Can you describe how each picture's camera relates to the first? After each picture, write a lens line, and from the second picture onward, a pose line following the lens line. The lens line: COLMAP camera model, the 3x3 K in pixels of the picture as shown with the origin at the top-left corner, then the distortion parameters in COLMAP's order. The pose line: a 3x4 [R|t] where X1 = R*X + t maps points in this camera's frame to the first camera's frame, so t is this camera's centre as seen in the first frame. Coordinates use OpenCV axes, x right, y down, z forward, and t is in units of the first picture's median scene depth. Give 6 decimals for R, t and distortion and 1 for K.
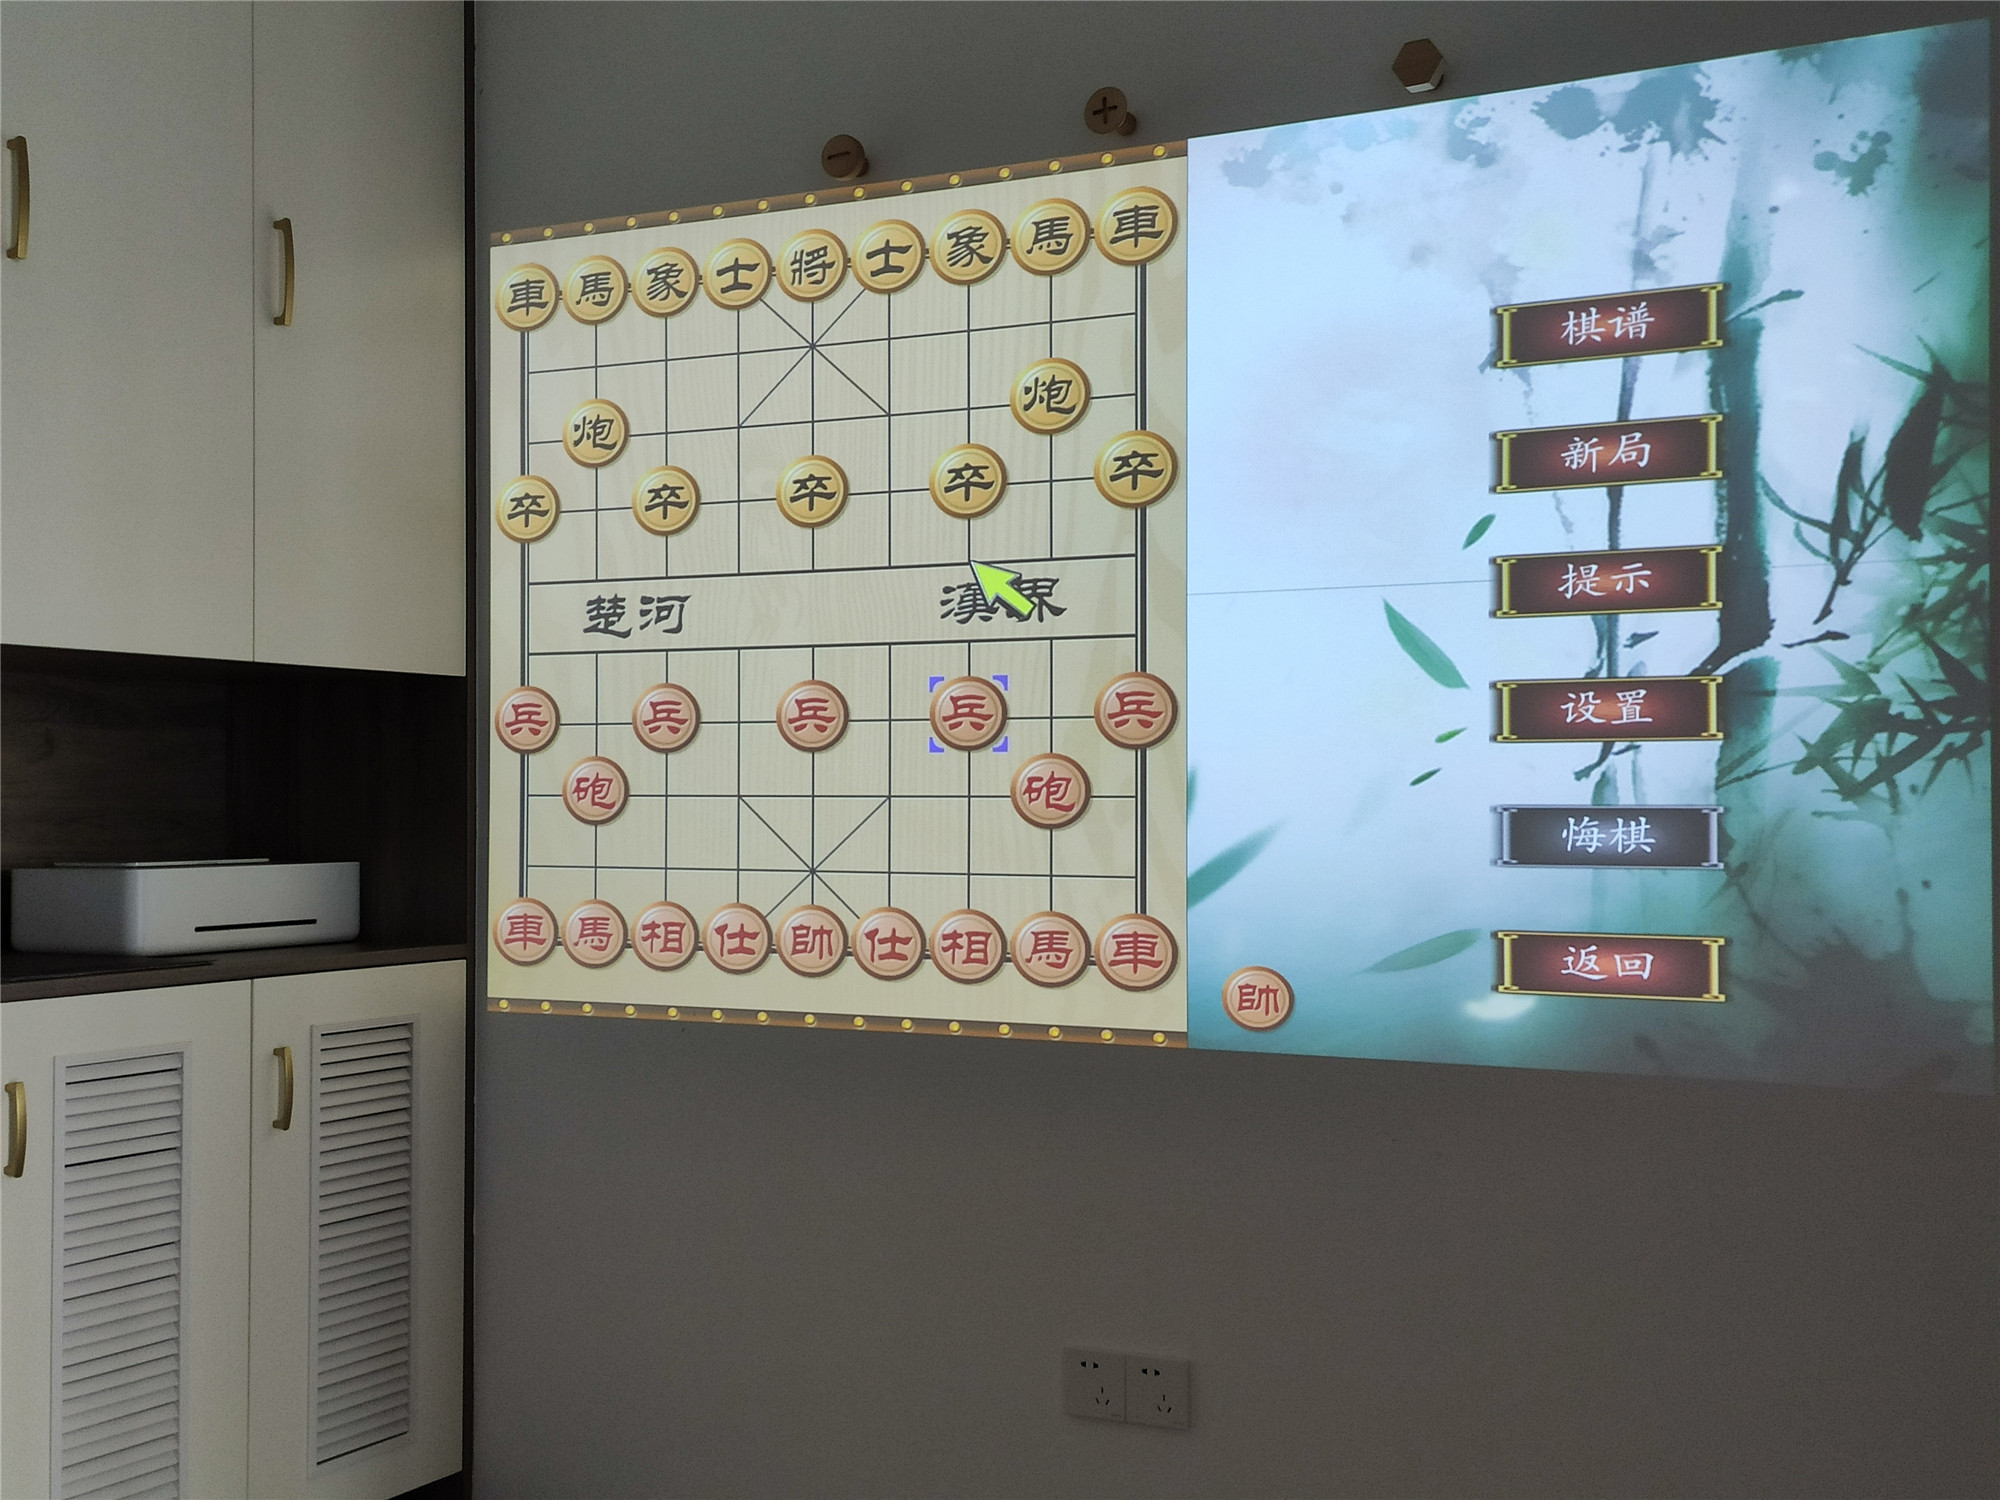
lens RADIAL K [[2247.3, 0, 1004.5], [0, 2247.3, 744.1], [0, 0, 1]] dist [0.061135, -0.043369]
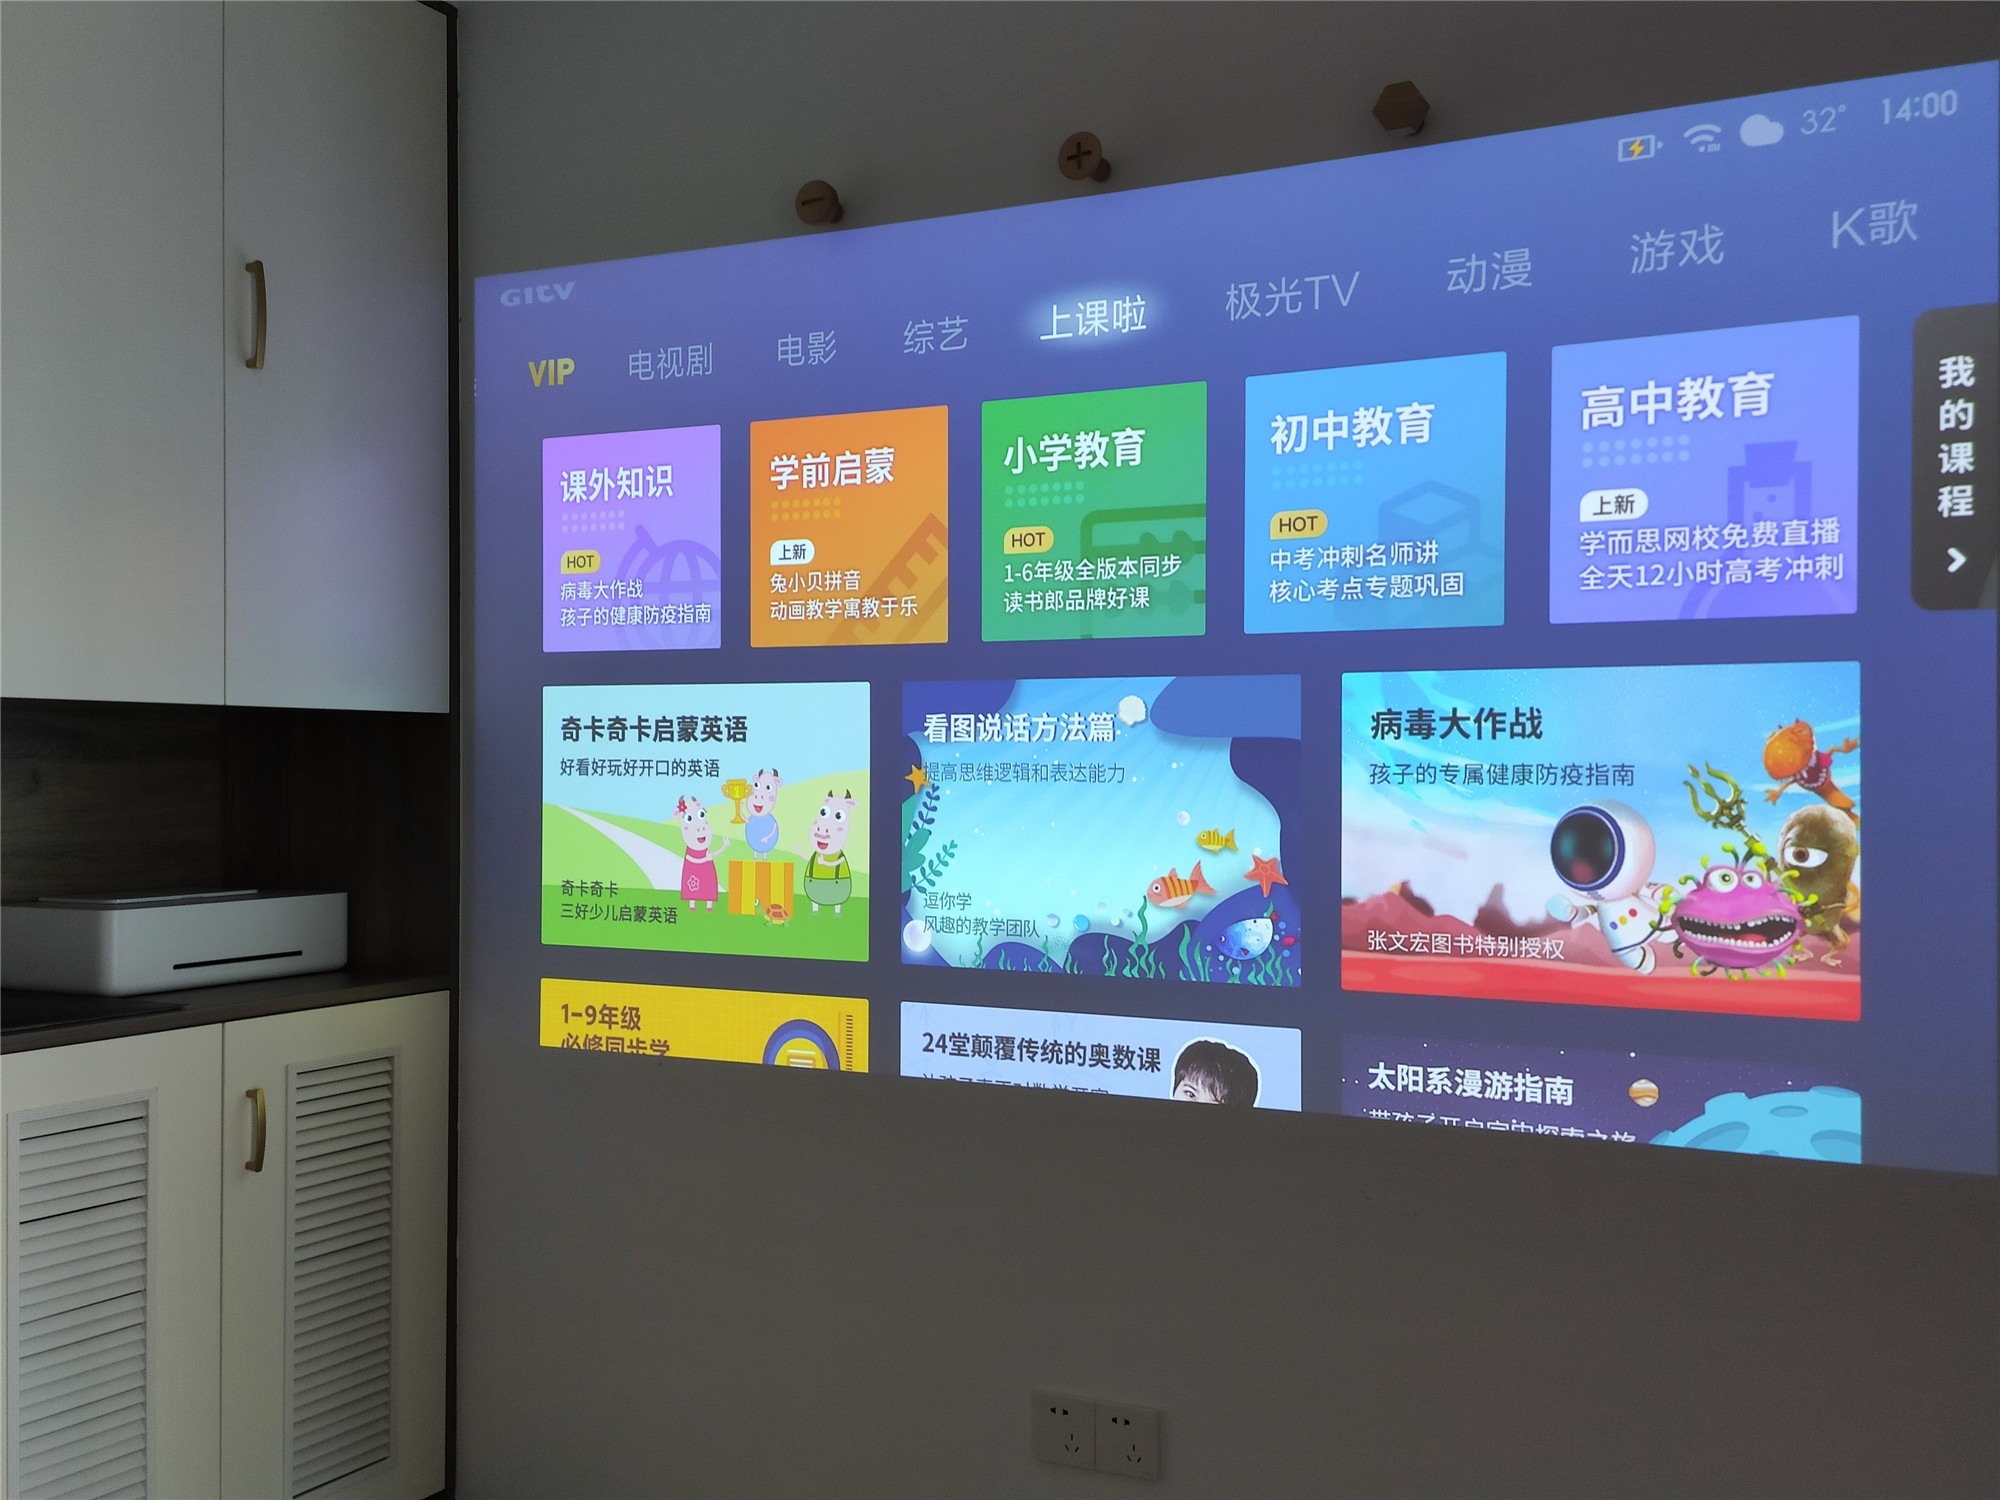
lens RADIAL K [[1872.8, 0, 997.3], [0, 1872.8, 749.5], [0, 0, 1]] dist [0.094212, -0.140547]
pose [[0.999939, 0.002781, 0.010705, 0.000348], [-0.002922, 0.999909, 0.013175, -0.028336], [-0.010667, -0.013206, 0.999856, 0.156178]]
